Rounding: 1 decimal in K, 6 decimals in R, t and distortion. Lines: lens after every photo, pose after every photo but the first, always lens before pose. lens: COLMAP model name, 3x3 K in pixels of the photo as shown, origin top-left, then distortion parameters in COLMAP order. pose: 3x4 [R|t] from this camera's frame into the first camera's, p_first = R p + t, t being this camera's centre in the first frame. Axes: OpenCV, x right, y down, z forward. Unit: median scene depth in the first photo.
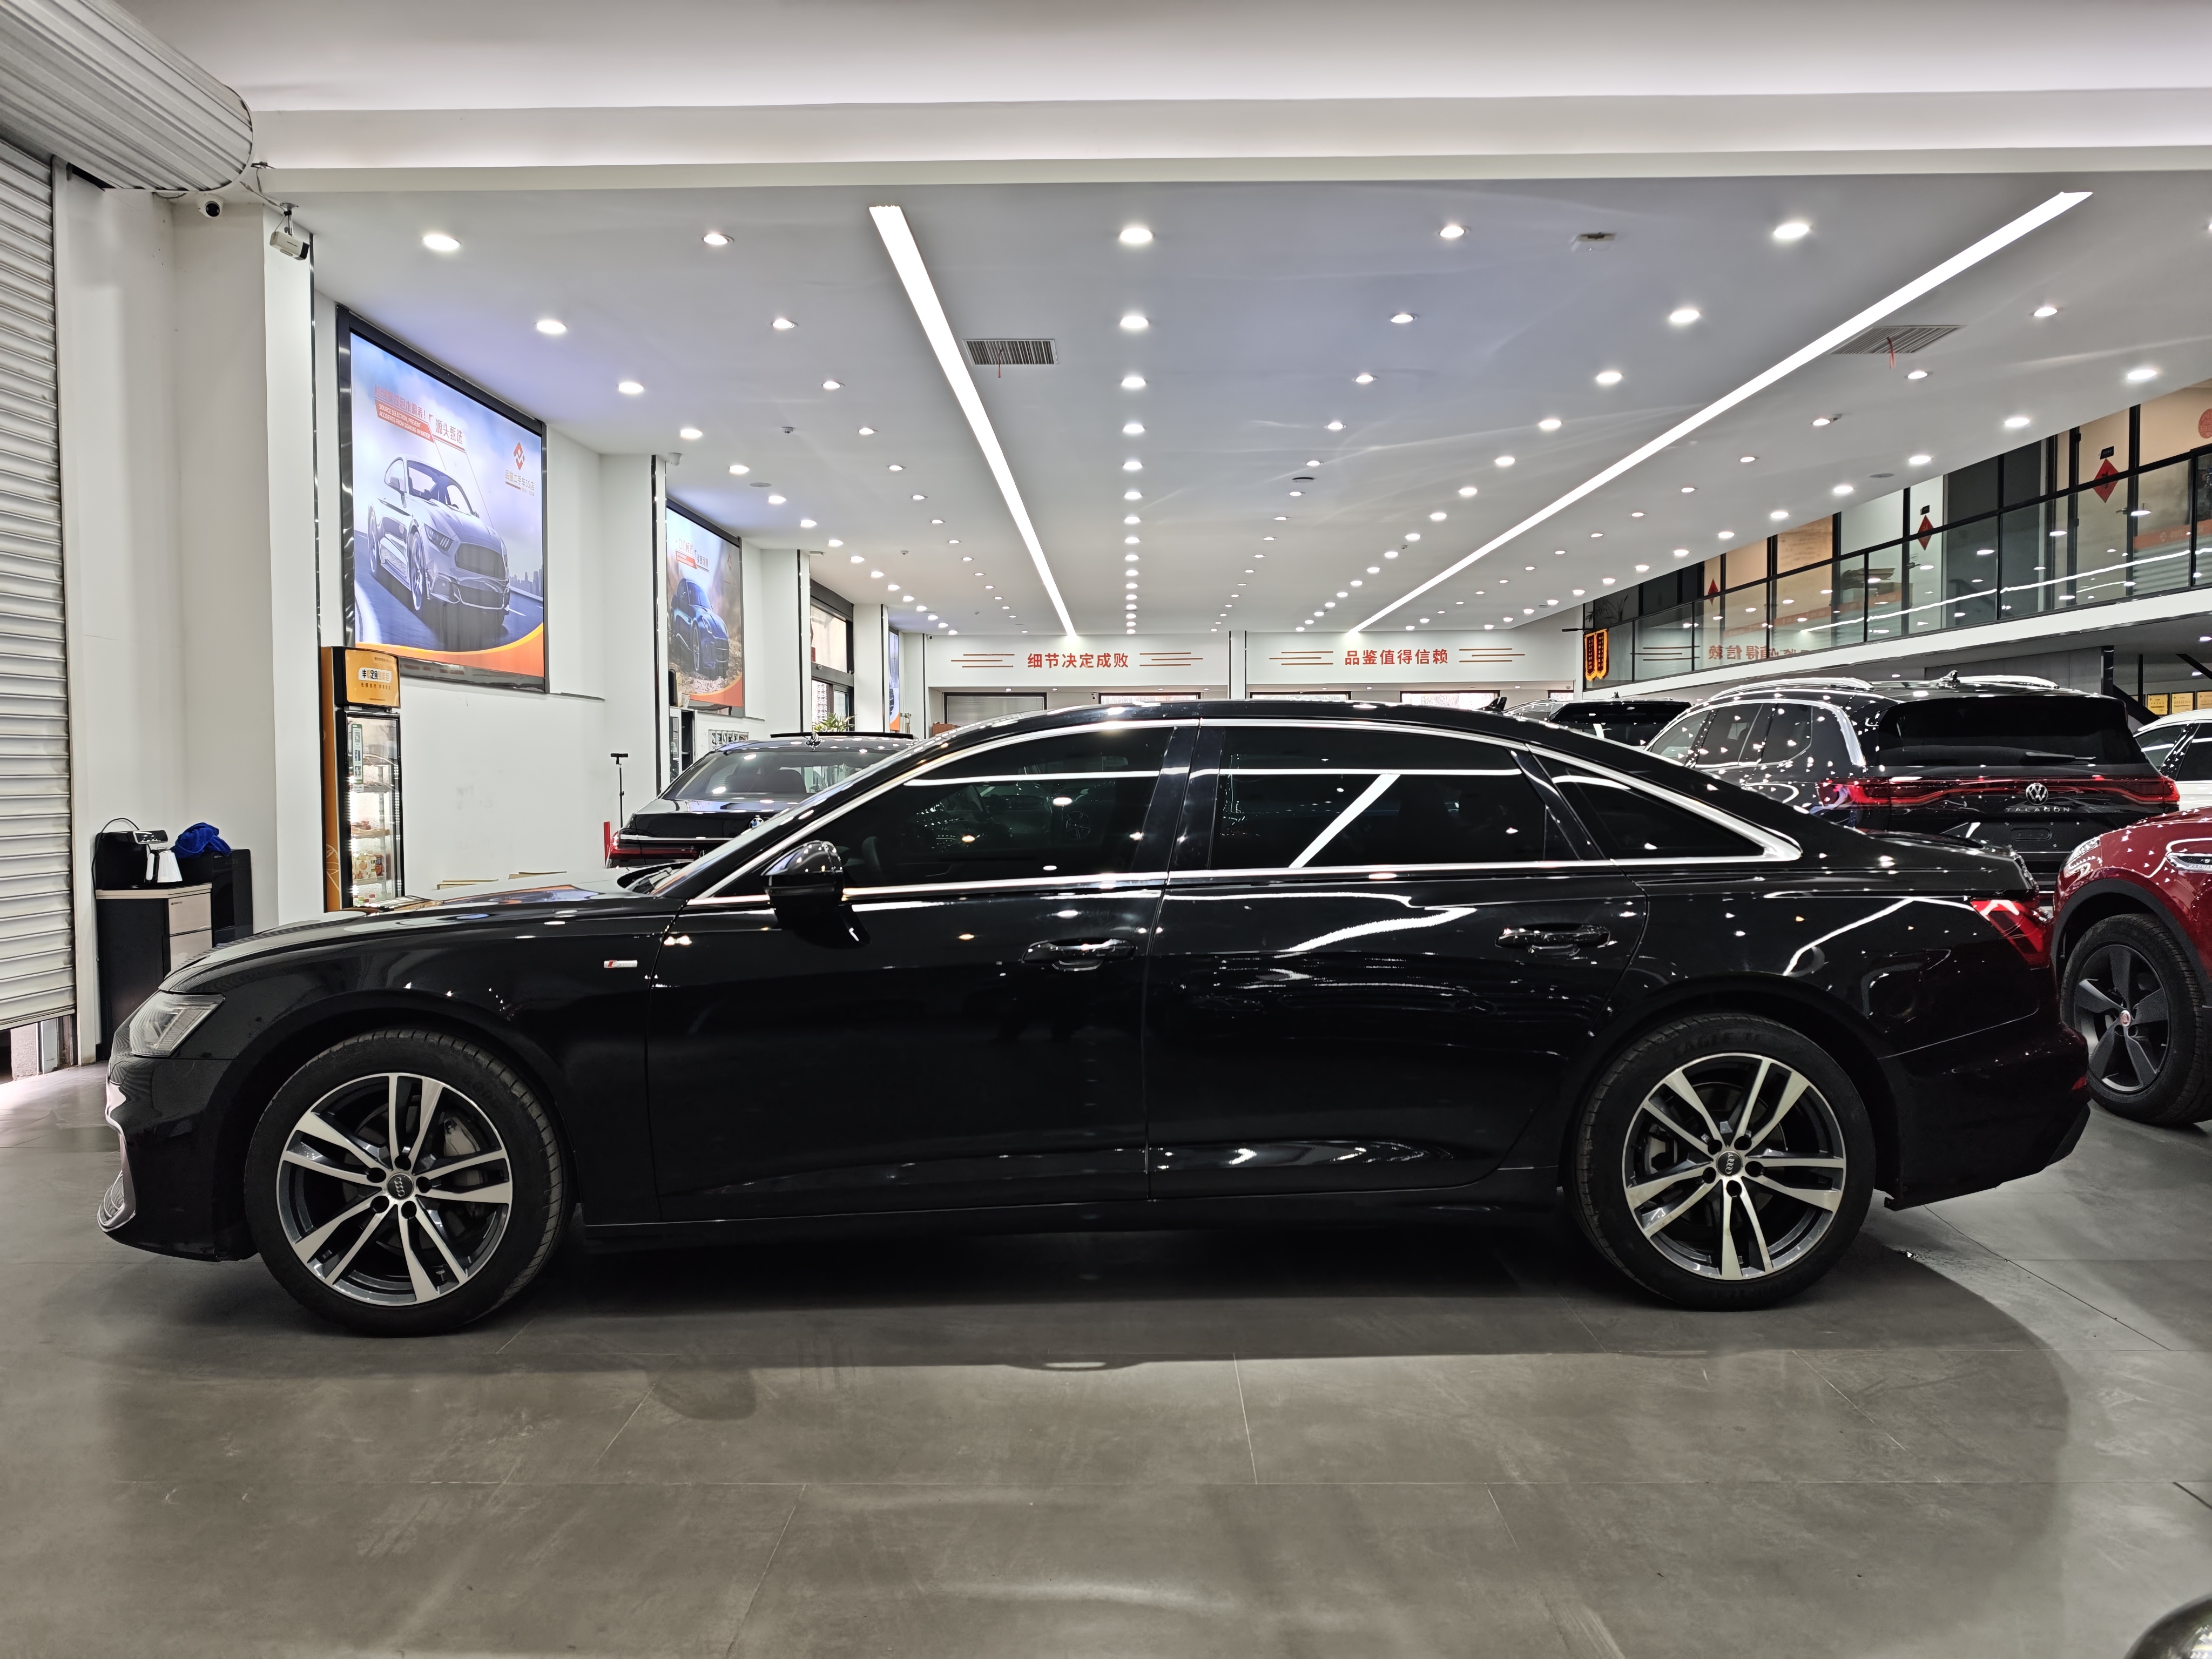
lens RADIAL K [[1503.8, 0, 1106.0], [0, 1503.8, 829.5], [0, 0, 1]] dist [-0.001735, 0.004881]
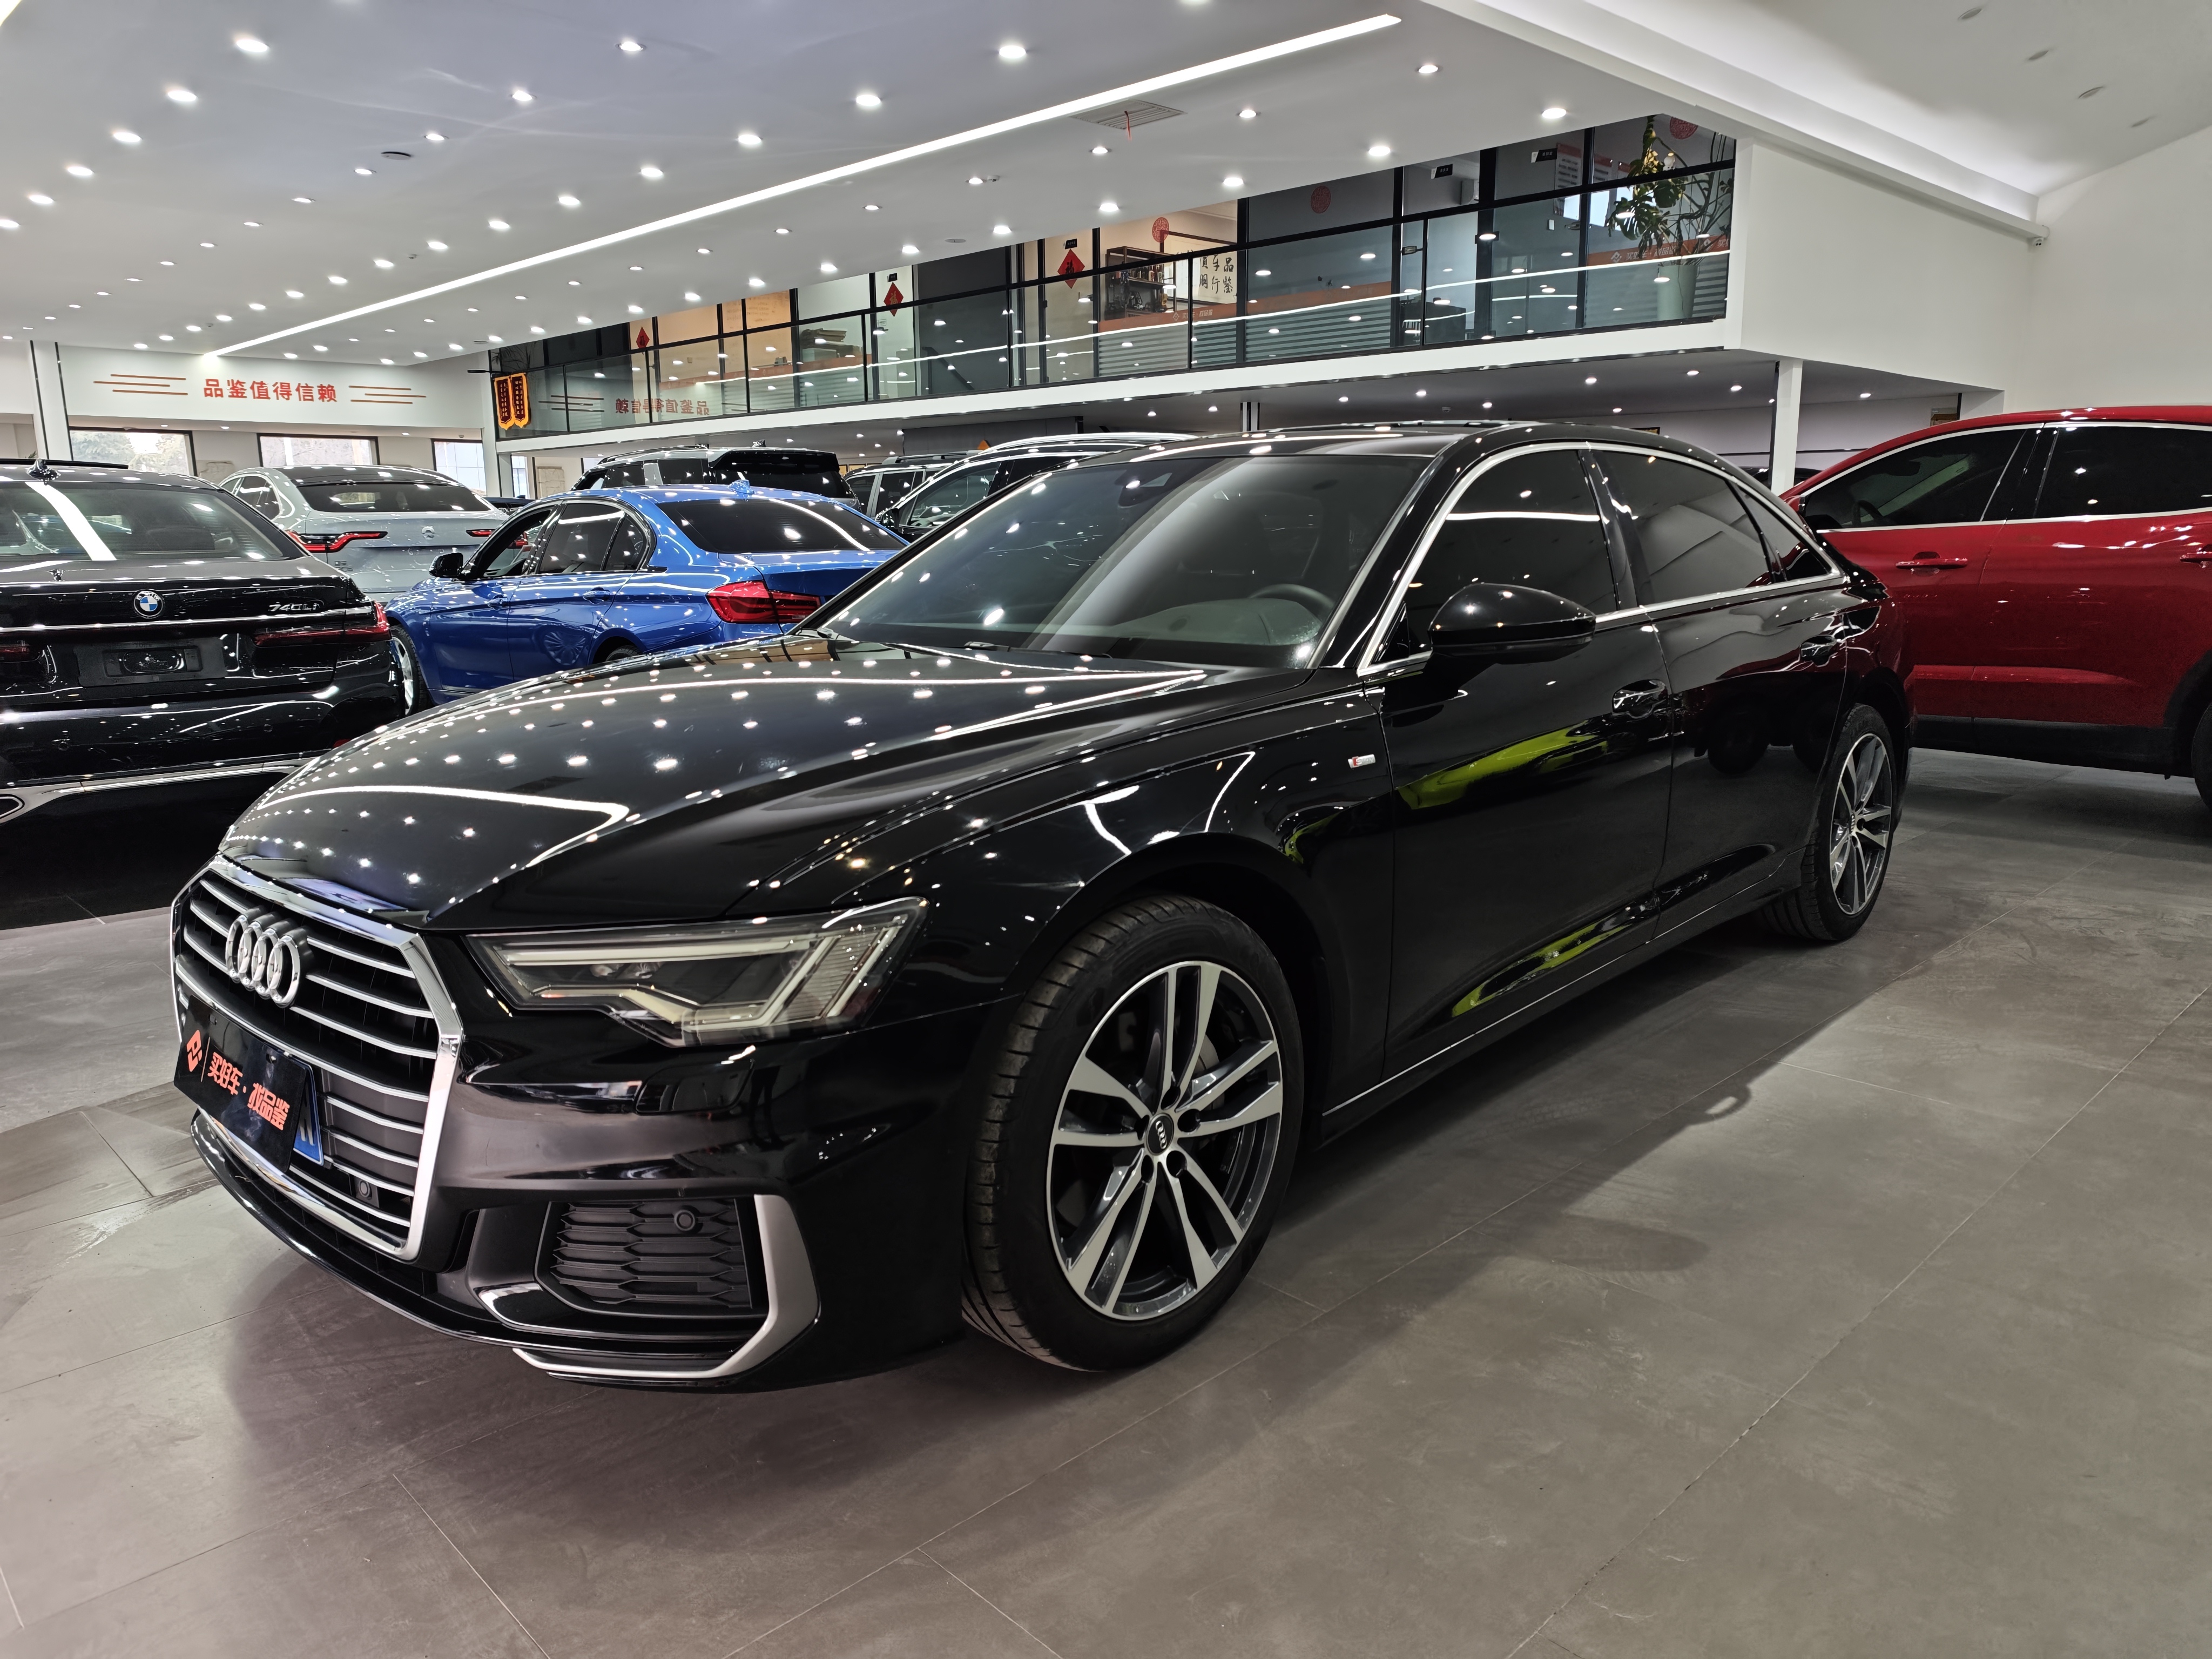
lens RADIAL K [[1511.6, 0, 1105.3], [0, 1511.6, 752.2], [0, 0, 1]] dist [-0.001452, 0.000900]
pose [[0.709137, -0.104848, 0.697232, -0.922041], [0.029013, 0.992383, 0.119724, -0.007617], [-0.704474, -0.064672, 0.706777, 0.557070]]
